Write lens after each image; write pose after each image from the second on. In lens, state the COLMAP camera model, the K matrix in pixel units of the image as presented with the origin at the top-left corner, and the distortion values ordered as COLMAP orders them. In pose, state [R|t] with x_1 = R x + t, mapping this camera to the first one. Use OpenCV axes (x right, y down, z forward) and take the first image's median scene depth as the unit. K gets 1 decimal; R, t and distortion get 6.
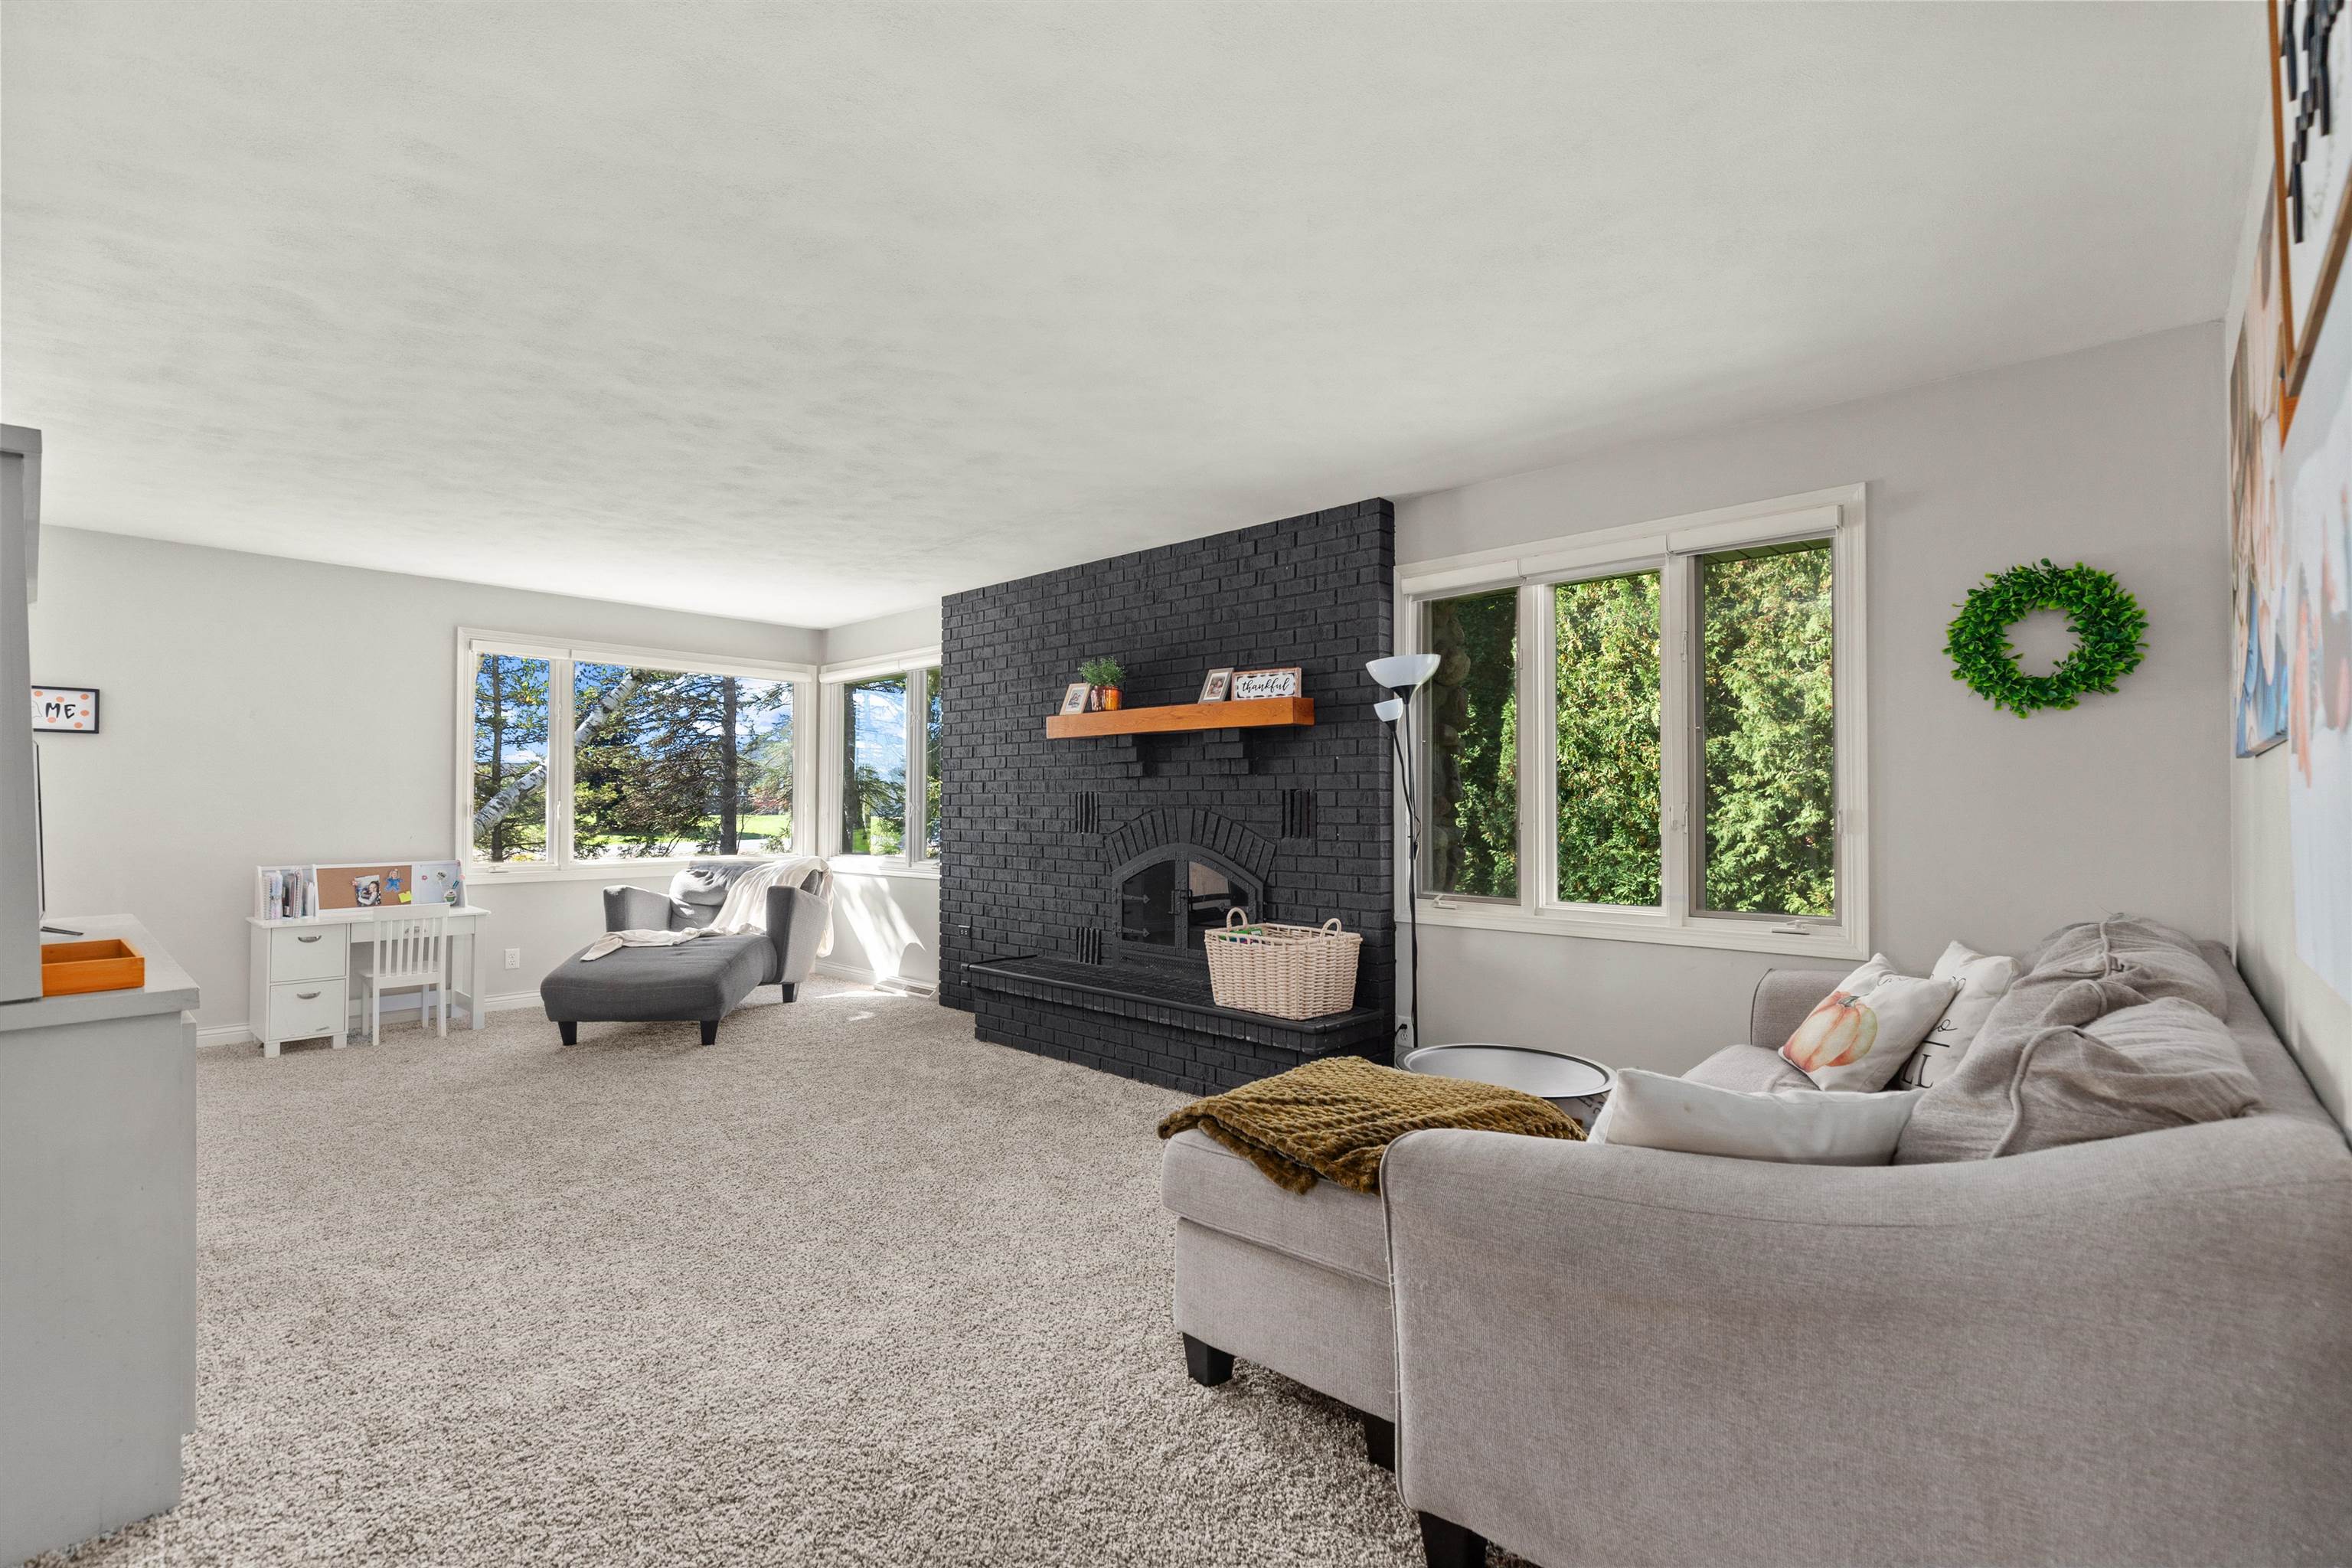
lens RADIAL K [[1040.6, 0, 1176.0], [0, 1040.6, 784.0], [0, 0, 1]] dist [0.002293, -0.000018]
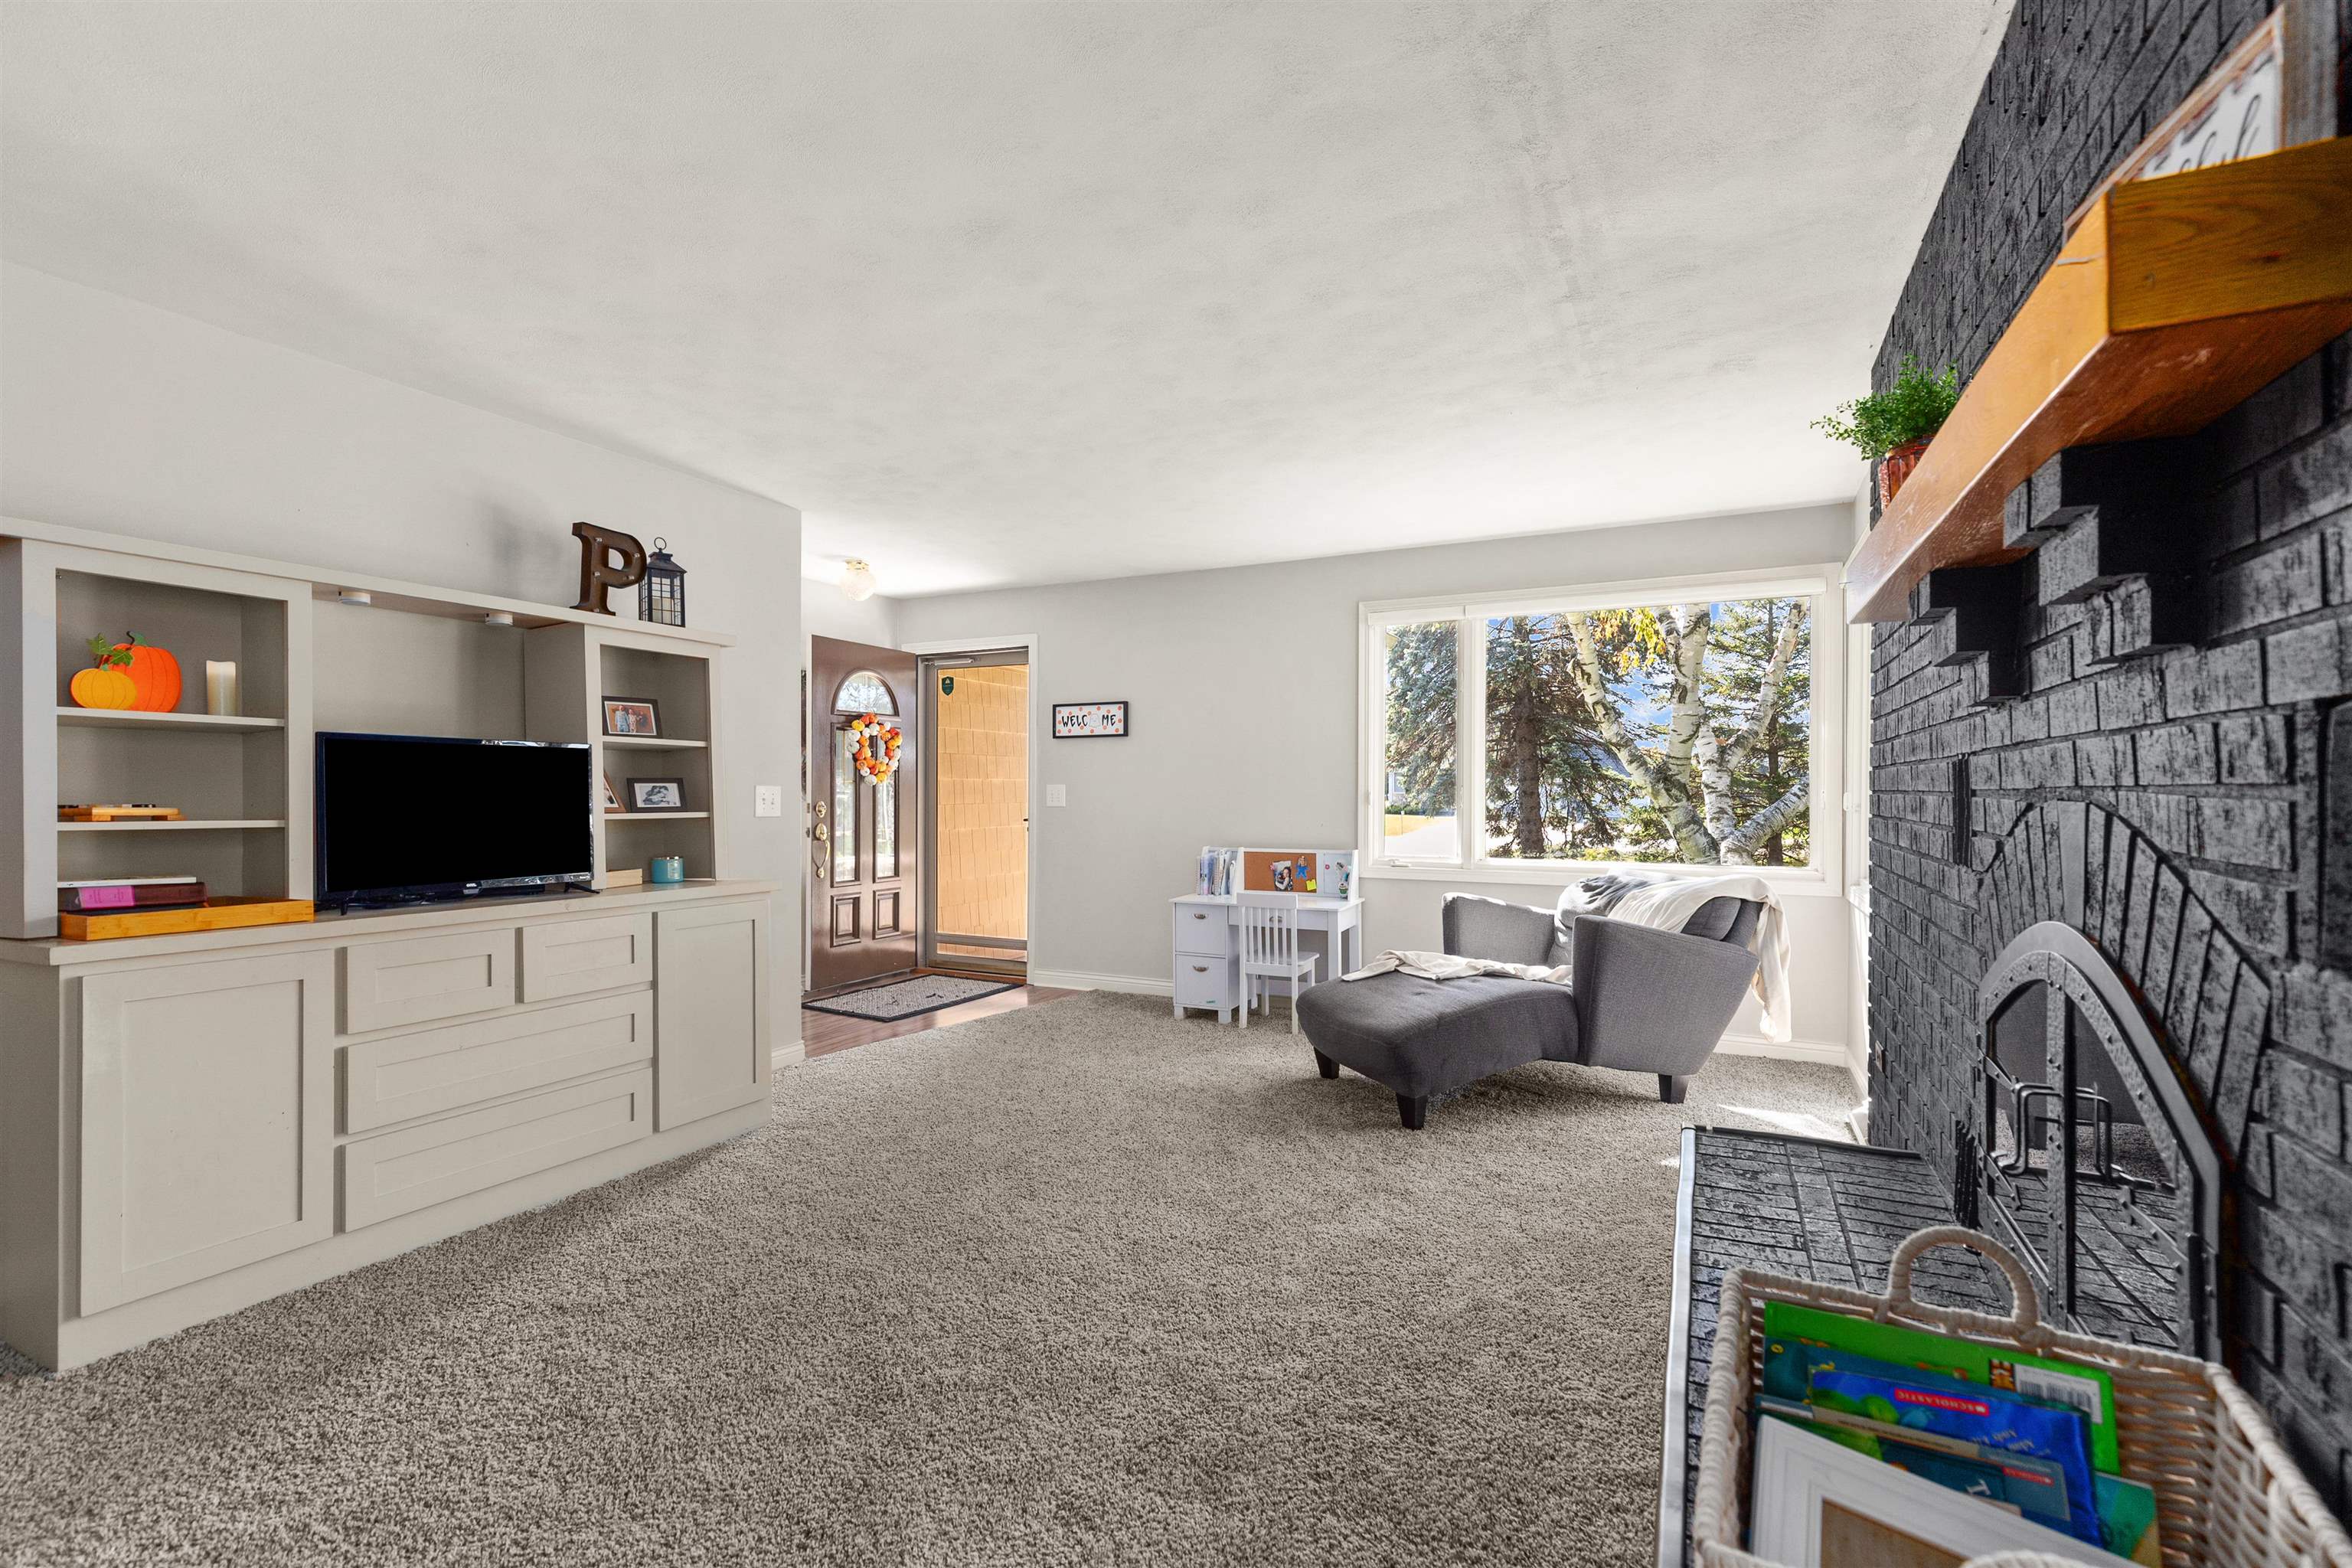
lens RADIAL K [[1040.6, 0, 1176.0], [0, 1040.6, 784.0], [0, 0, 1]] dist [0.002293, -0.000018]
pose [[0.273939, -0.008092, -0.961713, 0.190031], [0.018758, 0.999819, -0.003070, 0.013999], [0.961564, -0.017198, 0.274041, 0.651877]]
